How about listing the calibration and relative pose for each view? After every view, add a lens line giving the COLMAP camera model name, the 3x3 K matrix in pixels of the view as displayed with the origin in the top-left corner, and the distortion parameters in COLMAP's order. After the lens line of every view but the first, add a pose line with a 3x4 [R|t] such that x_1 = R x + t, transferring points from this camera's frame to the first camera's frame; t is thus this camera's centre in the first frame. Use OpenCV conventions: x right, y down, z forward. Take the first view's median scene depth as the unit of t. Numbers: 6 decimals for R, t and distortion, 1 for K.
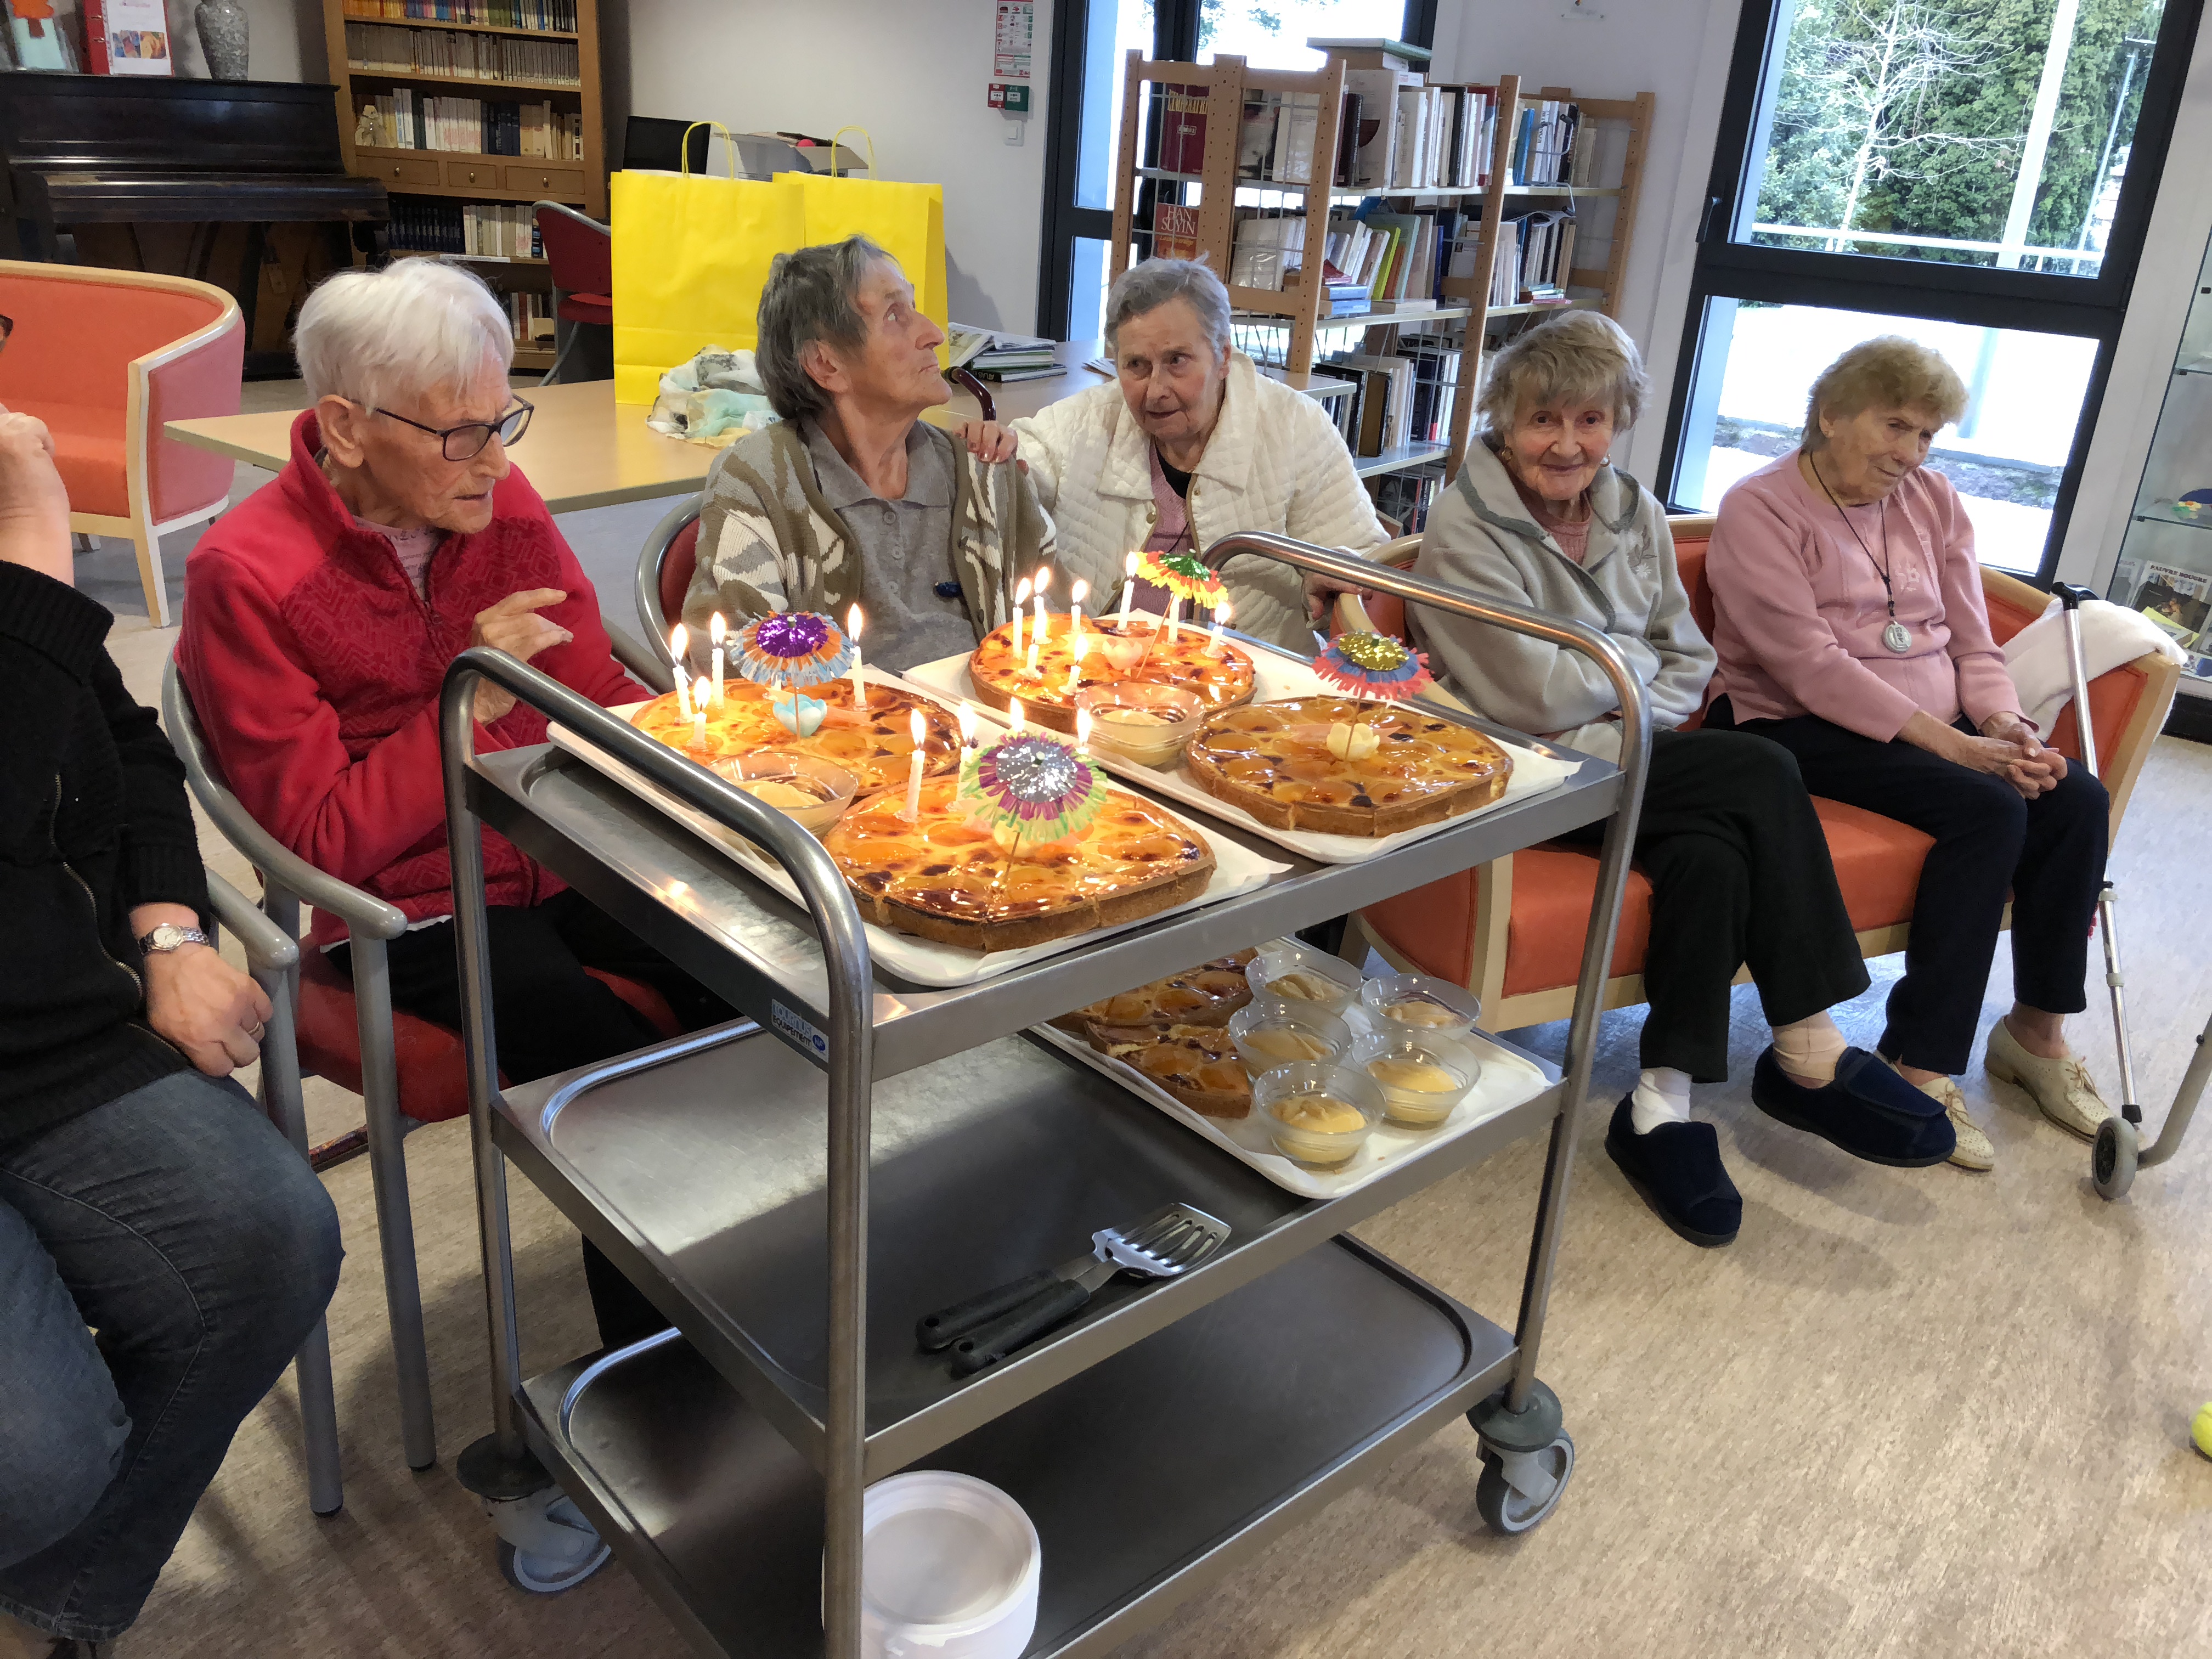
lens RADIAL K [[1810.1, 0, 1110.1], [0, 1810.1, 827.3], [0, 0, 1]] dist [0.037355, -0.004725]
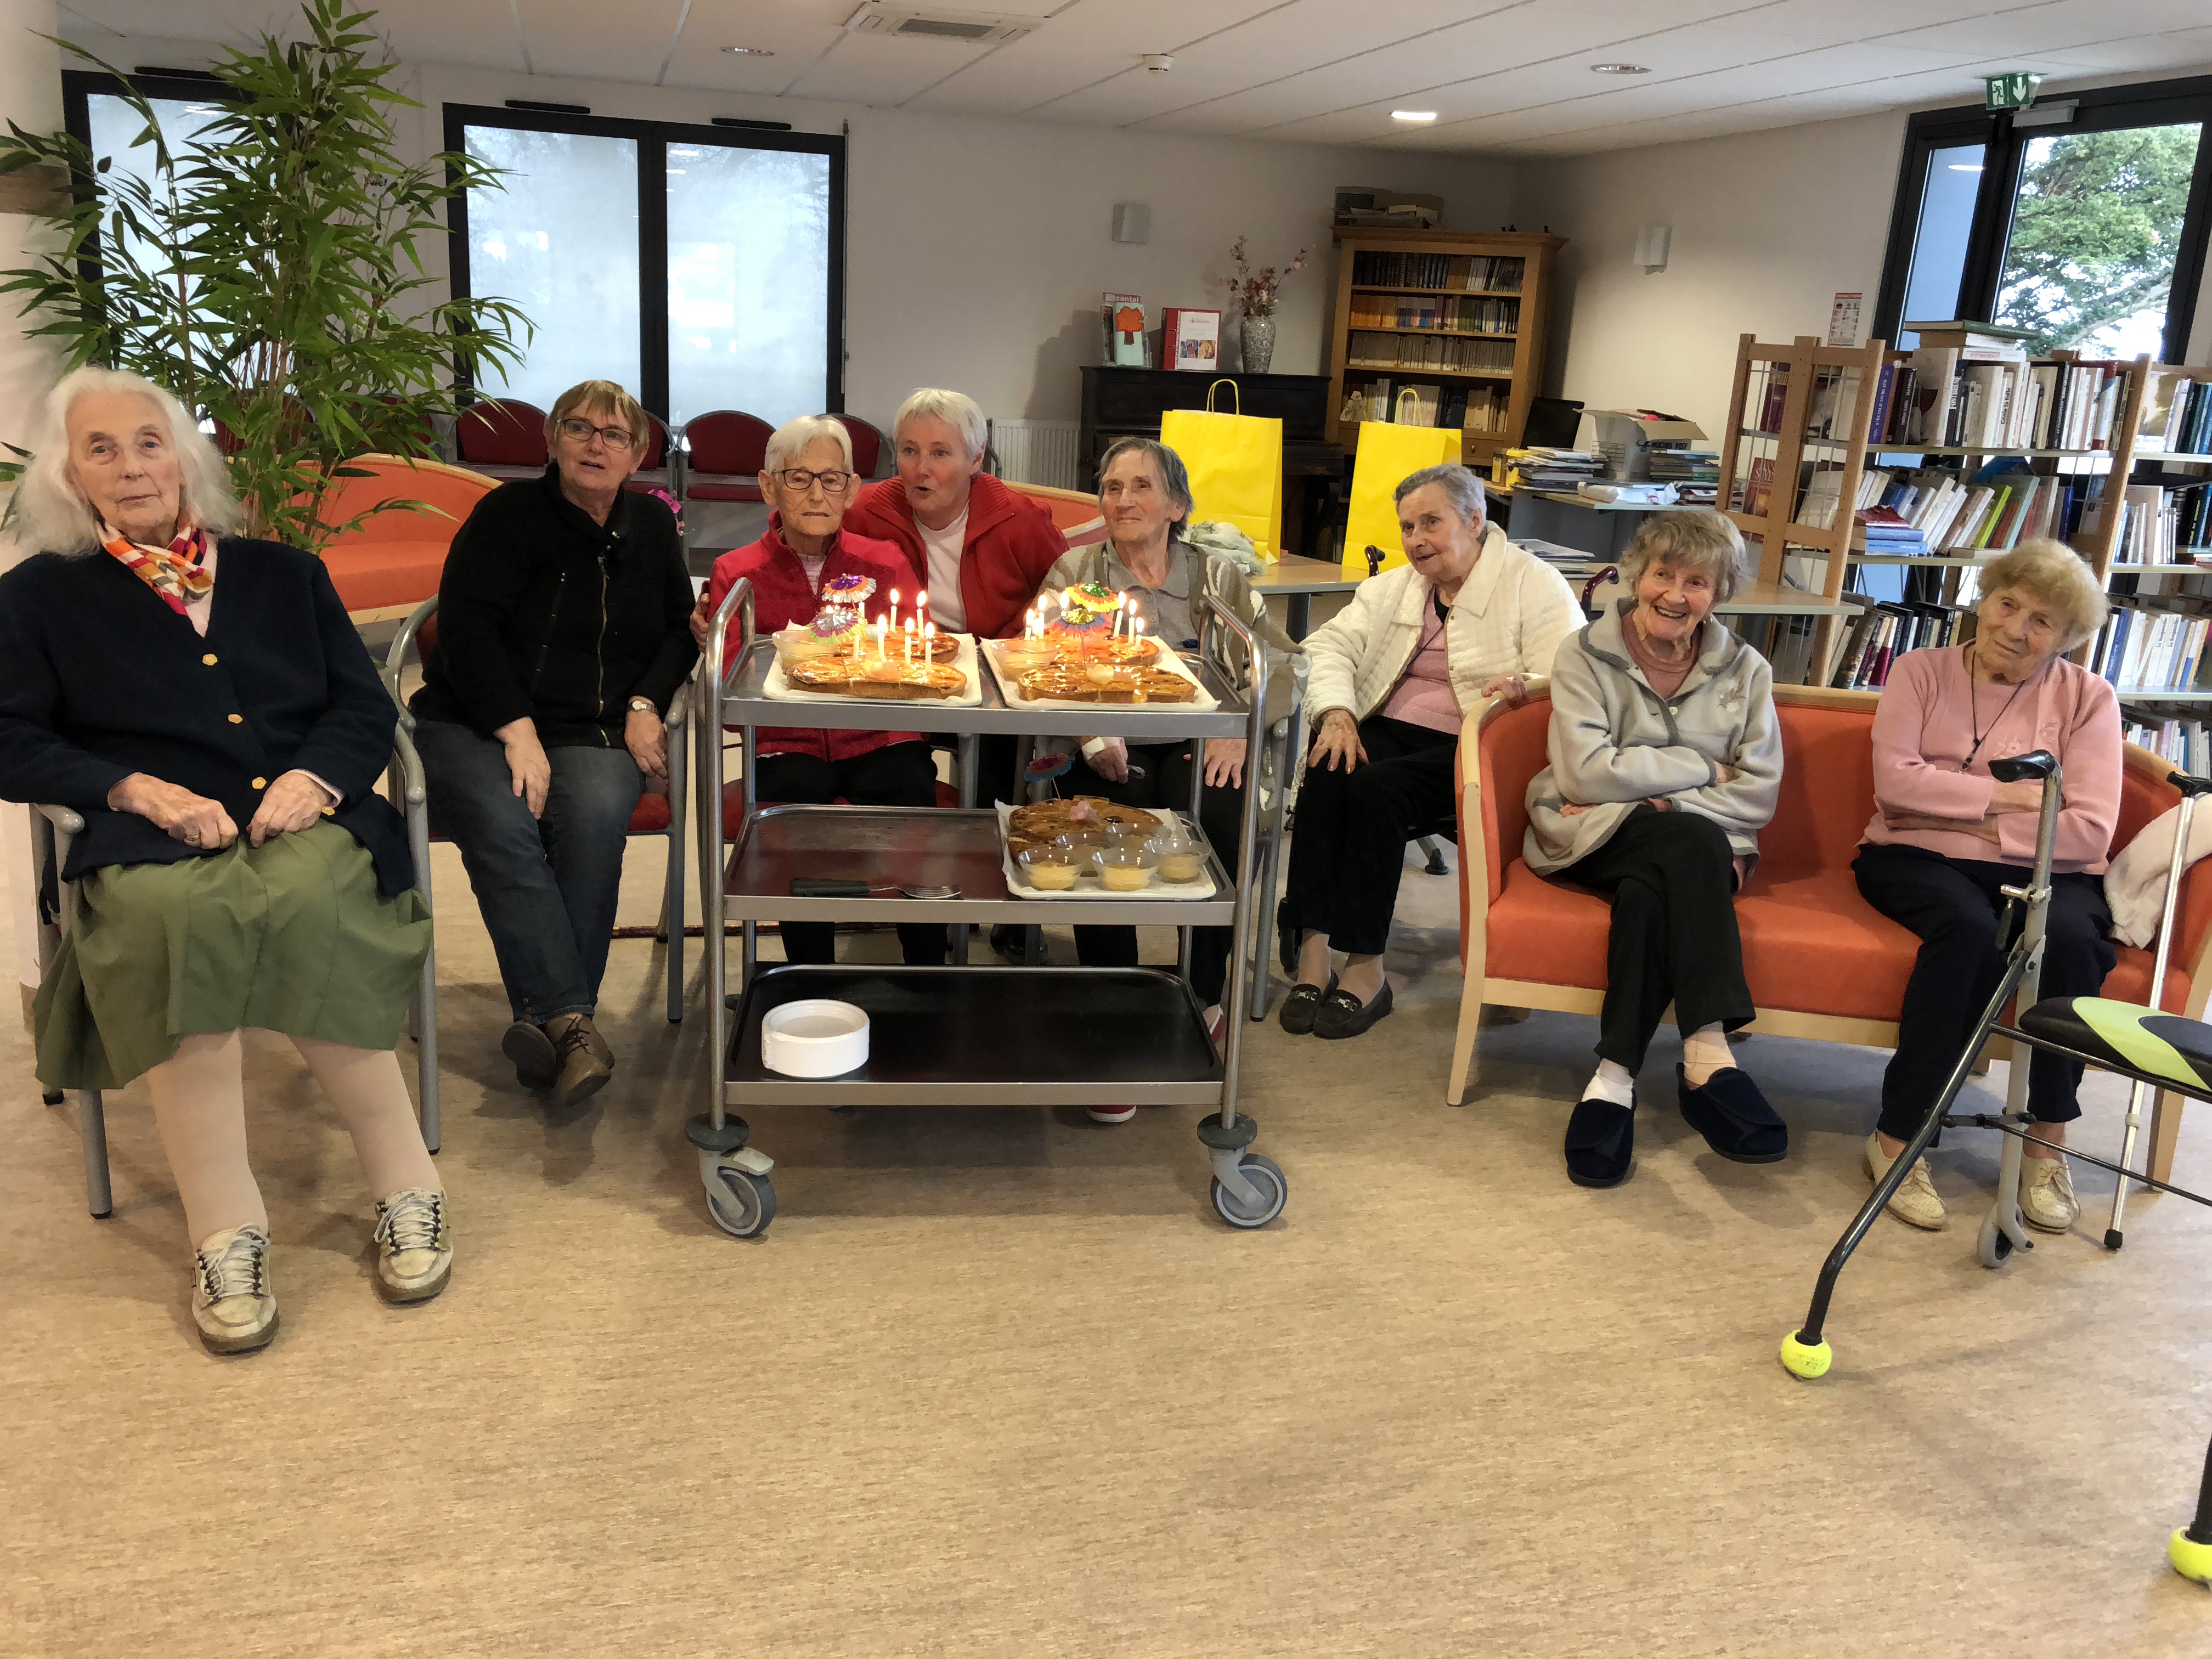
lens RADIAL K [[1841.2, 0, 1105.0], [0, 1841.2, 815.5], [0, 0, 1]] dist [0.014934, 0.006109]
pose [[0.808679, 0.134738, -0.572611, 0.446637], [-0.222561, 0.971136, -0.085803, 0.093993], [0.544523, 0.196827, 0.815325, -0.195115]]
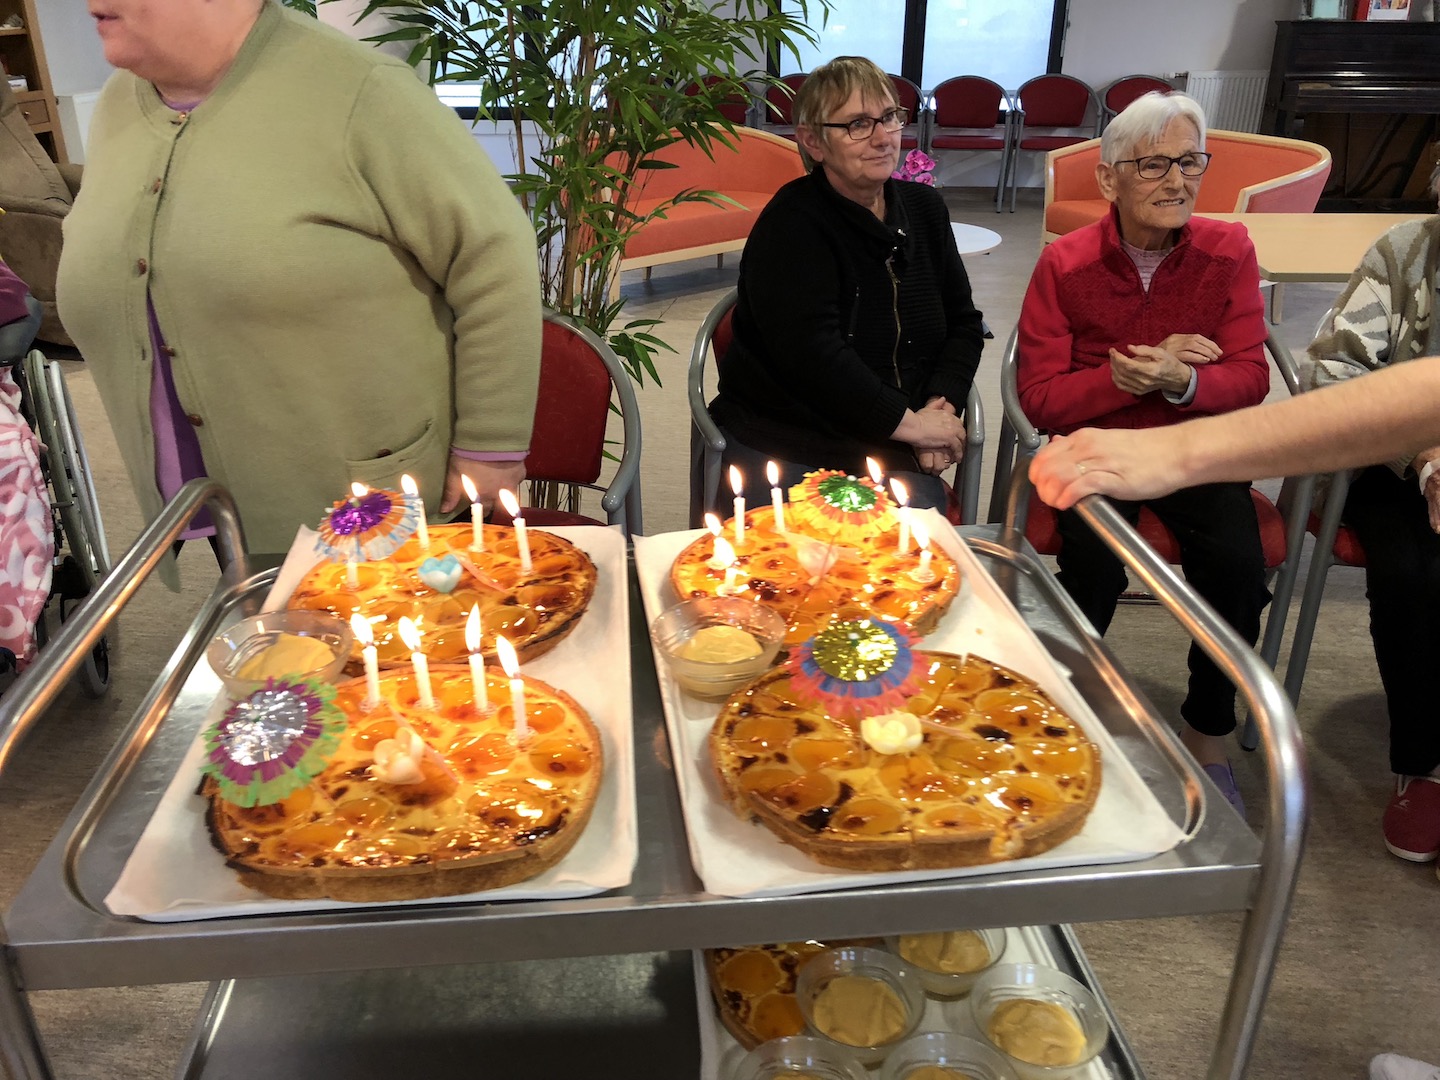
lens RADIAL K [[1214.9, 0, 719.9], [0, 1214.9, 540.6], [0, 0, 1]] dist [0.000393, -0.003069]
pose [[0.541245, 0.287215, -0.790292, 0.191533], [-0.277249, 0.948255, 0.154744, 0.018238], [0.793843, 0.135353, 0.592869, -0.020633]]
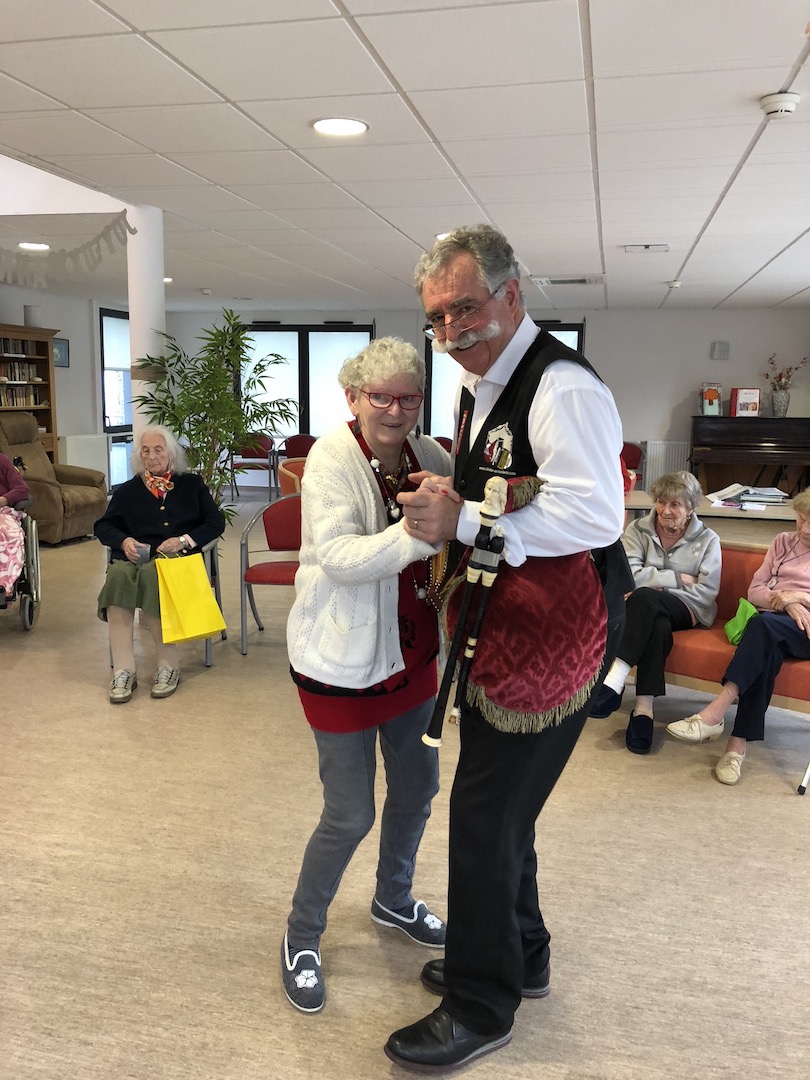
lens RADIAL K [[898.3, 0, 403.7], [0, 898.3, 538.4], [0, 0, 1]] dist [0.053370, -0.115560]
pose [[0.426877, 0.100993, -0.898653, 0.932541], [-0.328990, 0.942993, -0.050300, 0.044982], [0.842343, 0.317119, 0.435767, -0.049163]]
